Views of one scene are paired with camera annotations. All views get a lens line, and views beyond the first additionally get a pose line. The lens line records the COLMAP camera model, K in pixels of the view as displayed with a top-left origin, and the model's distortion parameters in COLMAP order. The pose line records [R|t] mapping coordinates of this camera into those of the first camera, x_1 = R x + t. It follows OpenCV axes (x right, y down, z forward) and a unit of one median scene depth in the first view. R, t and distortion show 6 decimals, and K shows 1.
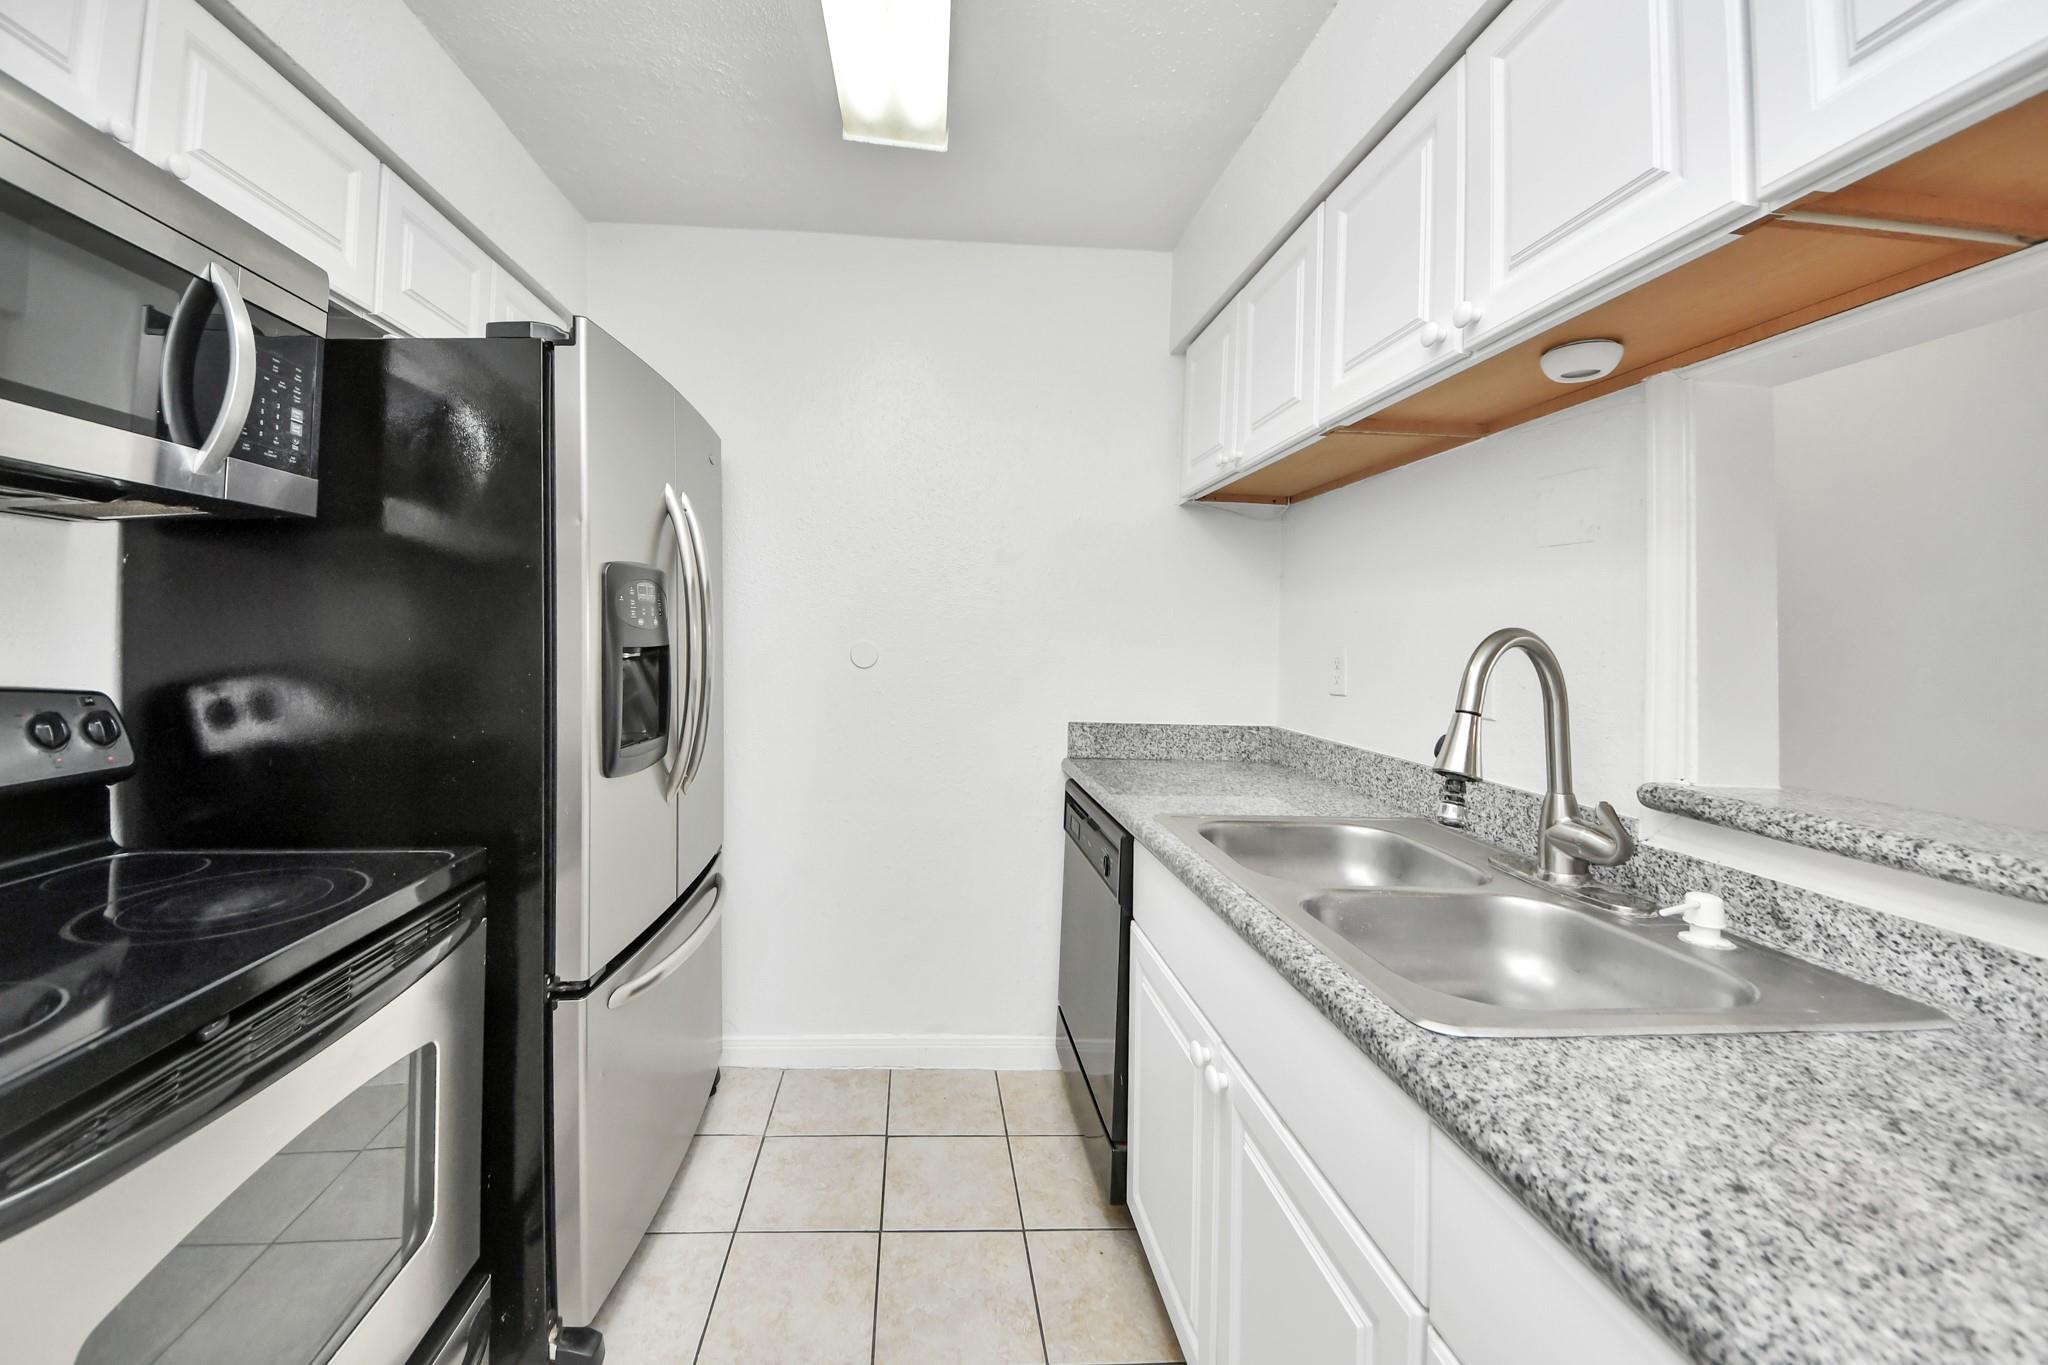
lens RADIAL K [[735.7, 0, 975.4], [0, 735.7, 618.0], [0, 0, 1]] dist [0.014299, -0.006317]
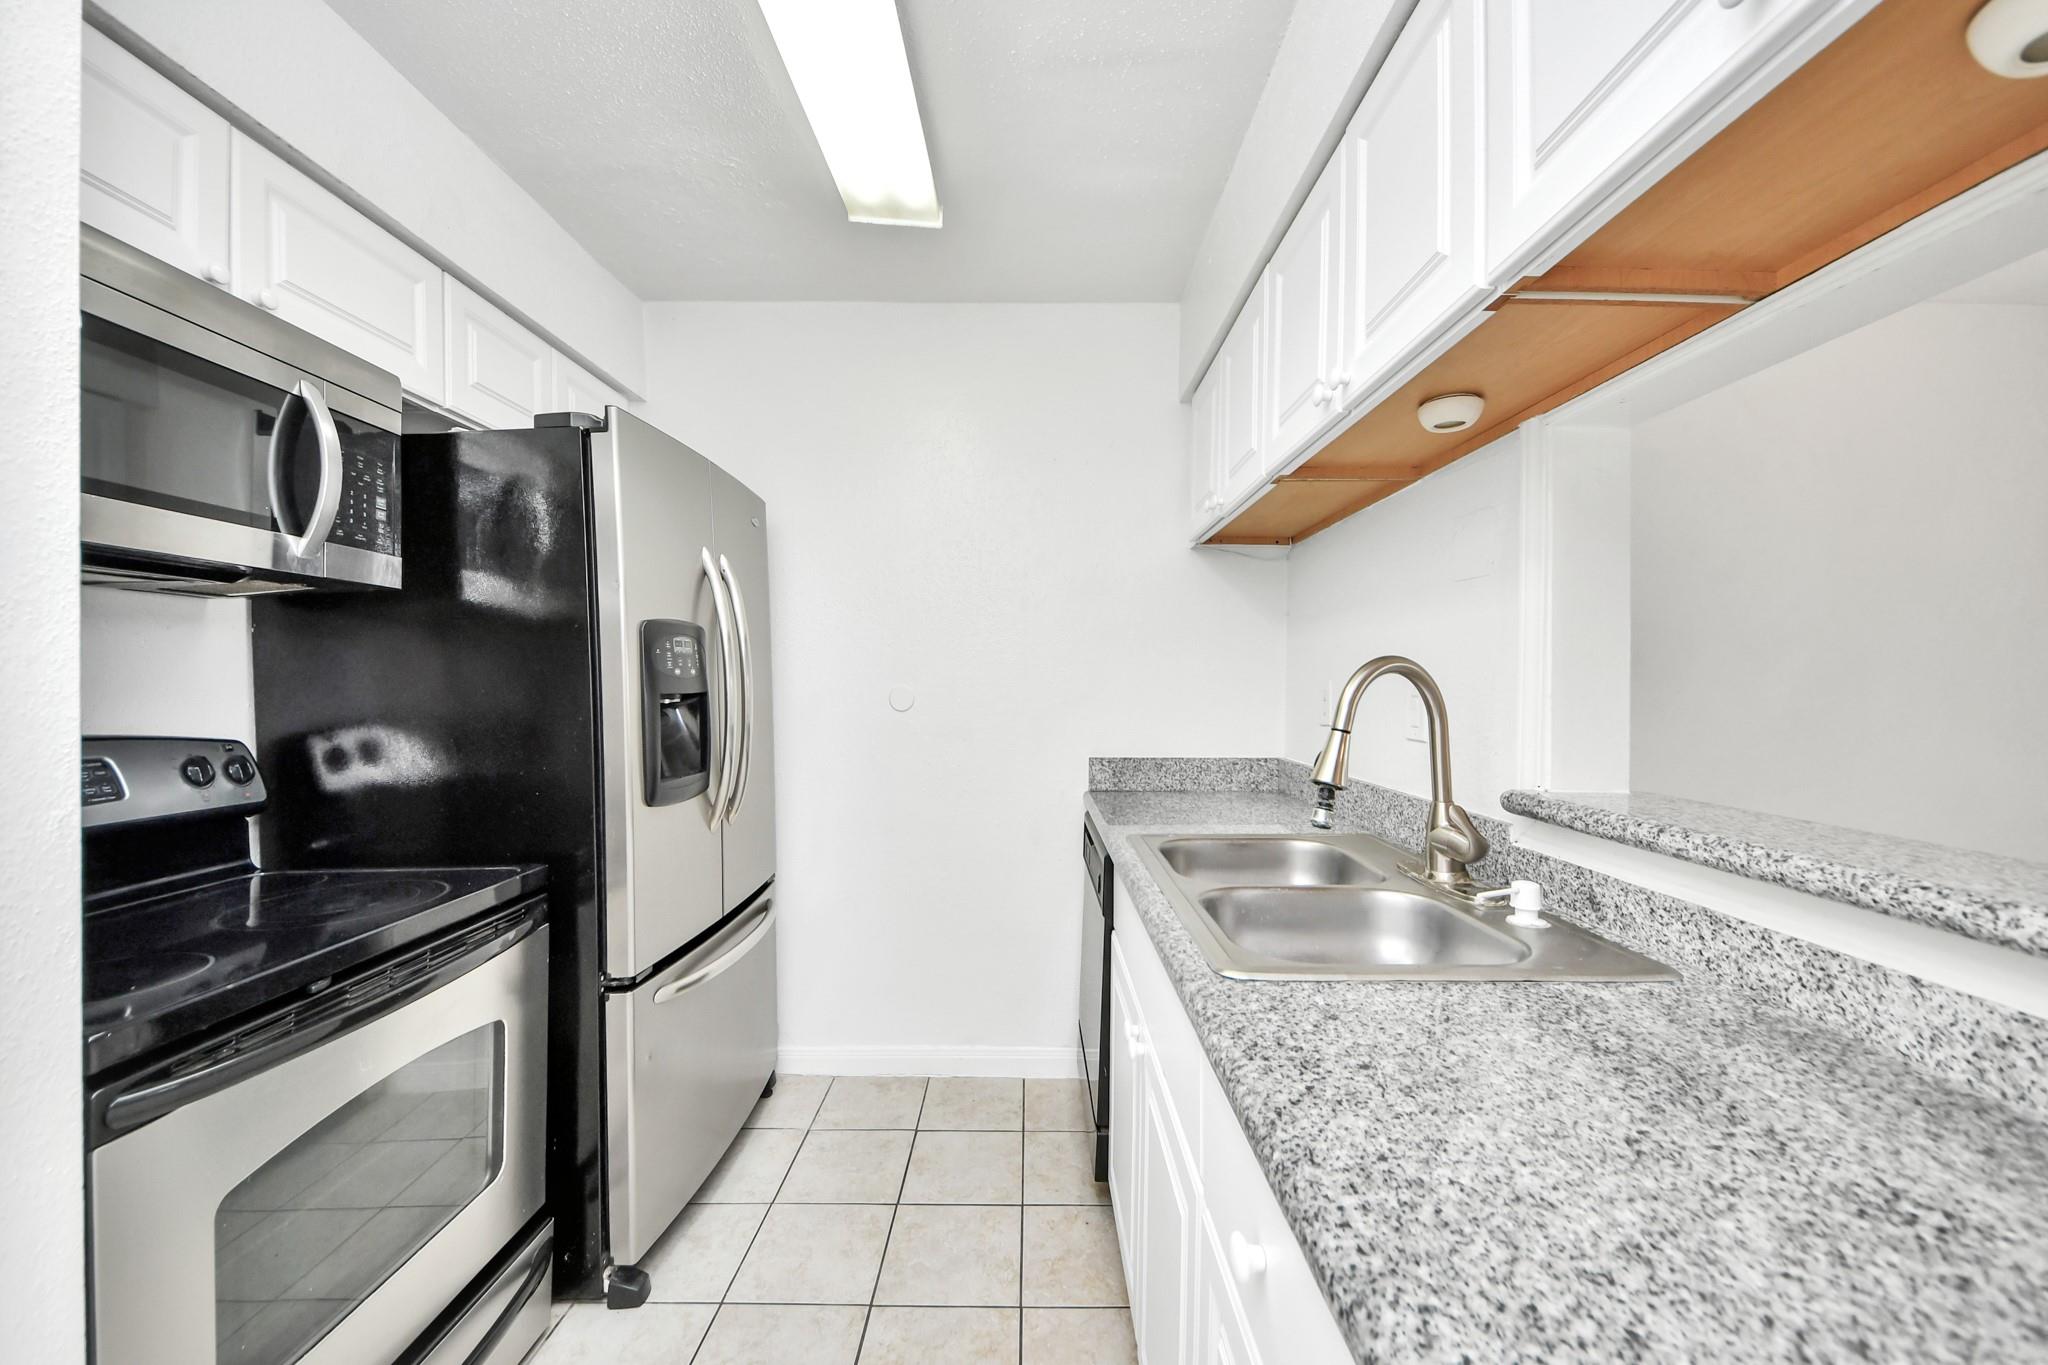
lens RADIAL K [[751.5, 0, 1024.0], [0, 751.5, 682.5], [0, 0, 1]] dist [0.027428, -0.012192]
pose [[0.996929, -0.023750, -0.074628, 0.189725], [0.025482, 0.999425, 0.022354, 0.011258], [0.074054, -0.024187, 0.996961, -0.139563]]
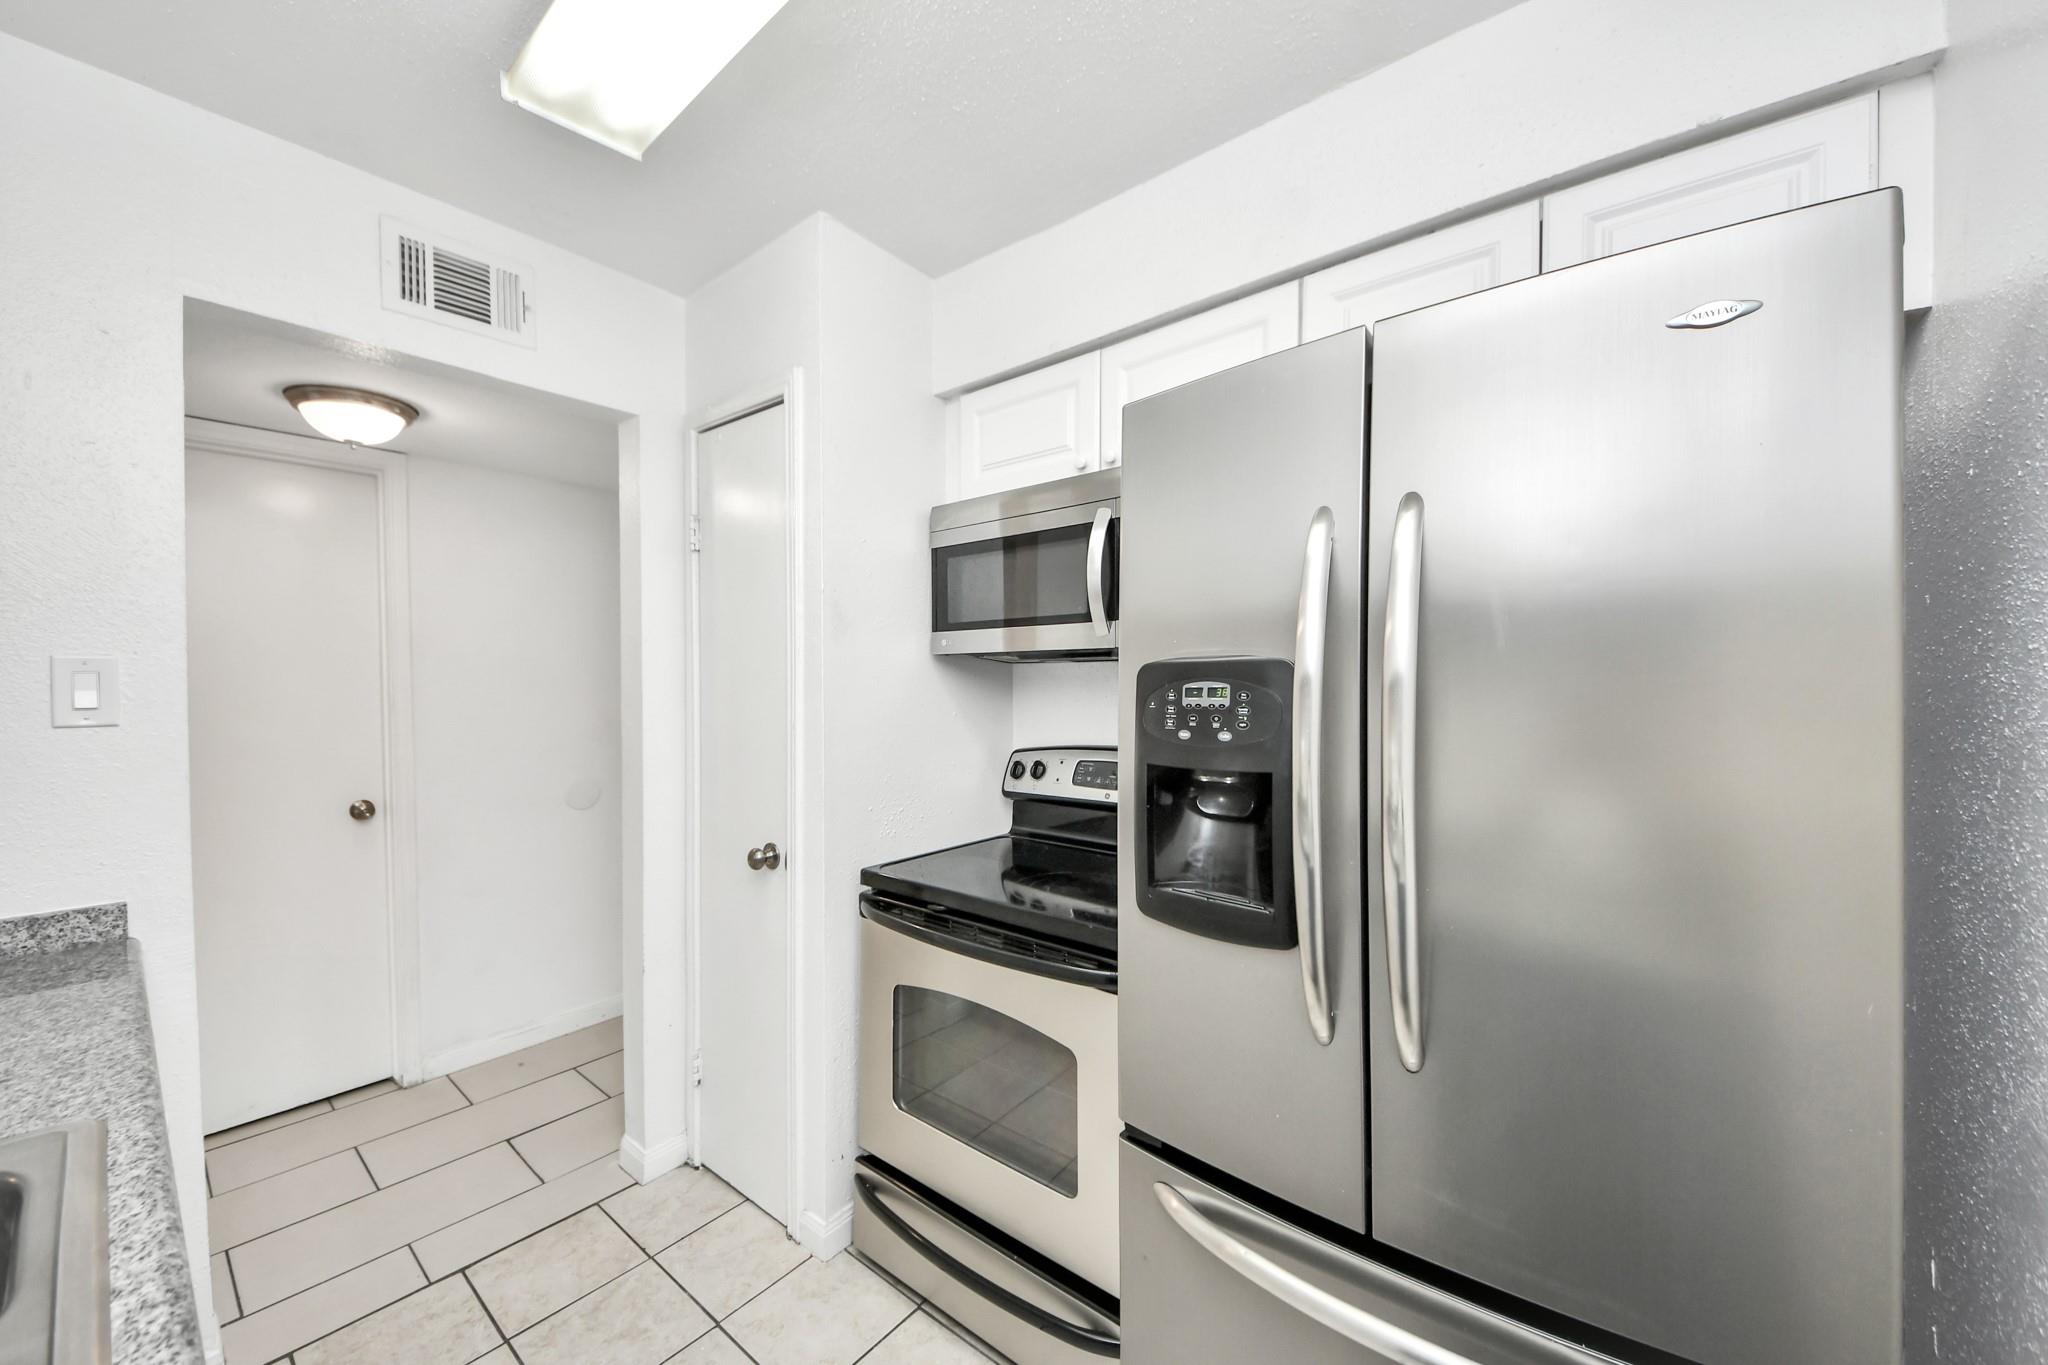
lens RADIAL K [[751.5, 0, 1024.0], [0, 751.5, 682.5], [0, 0, 1]] dist [0.027428, -0.012192]
pose [[-0.696403, -0.019739, -0.717380, 0.232884], [0.004244, 0.999491, -0.031622, -0.020817], [0.717639, -0.025066, -0.695964, 1.303168]]
